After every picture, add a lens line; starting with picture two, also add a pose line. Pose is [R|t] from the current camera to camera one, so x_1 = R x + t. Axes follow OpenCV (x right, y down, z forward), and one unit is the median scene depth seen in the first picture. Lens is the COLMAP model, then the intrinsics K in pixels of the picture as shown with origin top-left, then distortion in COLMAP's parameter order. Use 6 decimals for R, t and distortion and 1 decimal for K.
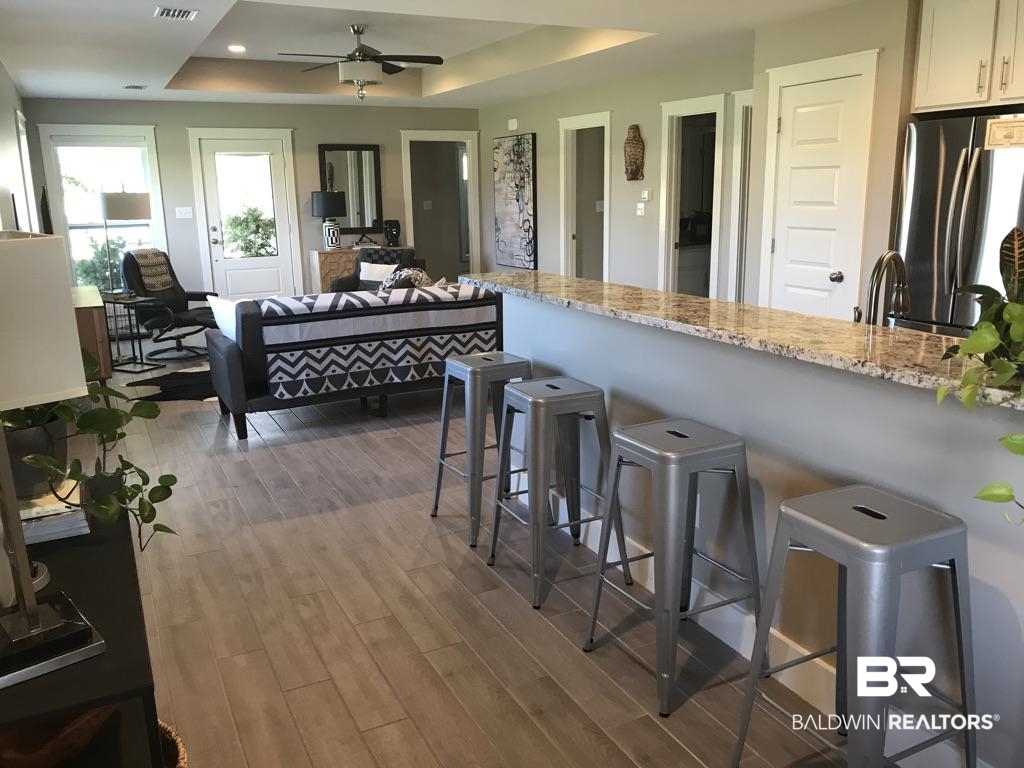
lens RADIAL K [[850.7, 0, 512.0], [0, 850.7, 384.0], [0, 0, 1]] dist [0.009702, -0.000197]
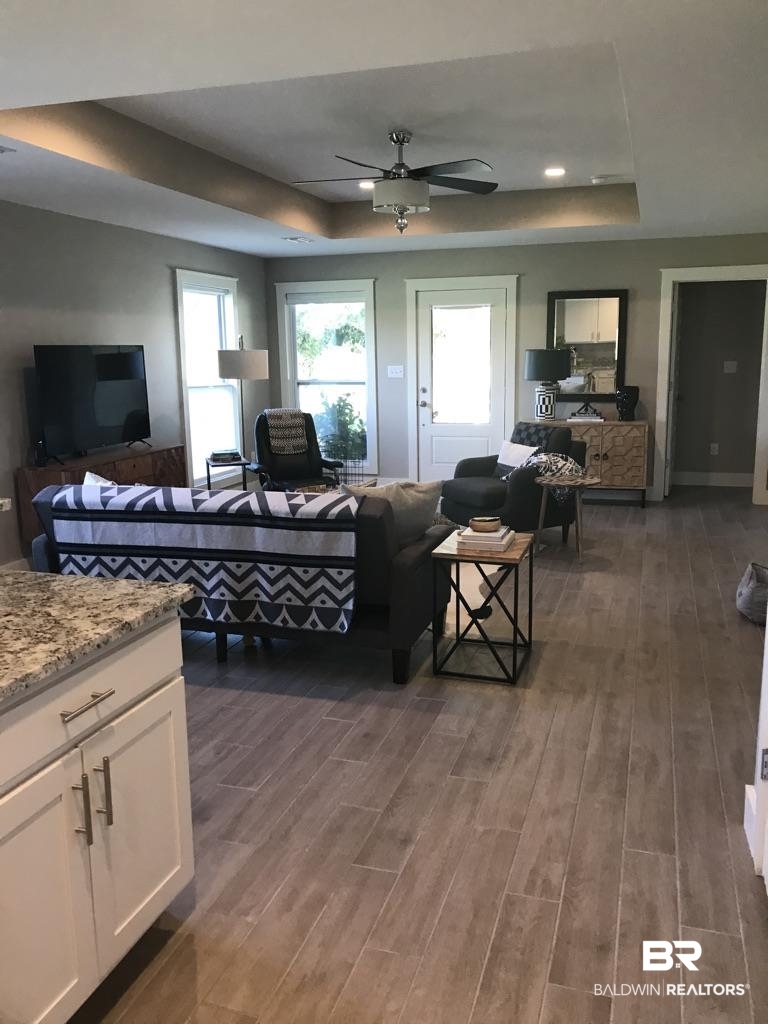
lens RADIAL K [[850.7, 0, 384.0], [0, 850.7, 512.0], [0, 0, 1]] dist [0.009702, -0.000197]
pose [[0.726932, 0.135170, -0.673275, 0.431685], [-0.153966, 0.987557, 0.032031, -0.134095], [0.669227, 0.080376, 0.738698, 0.553837]]
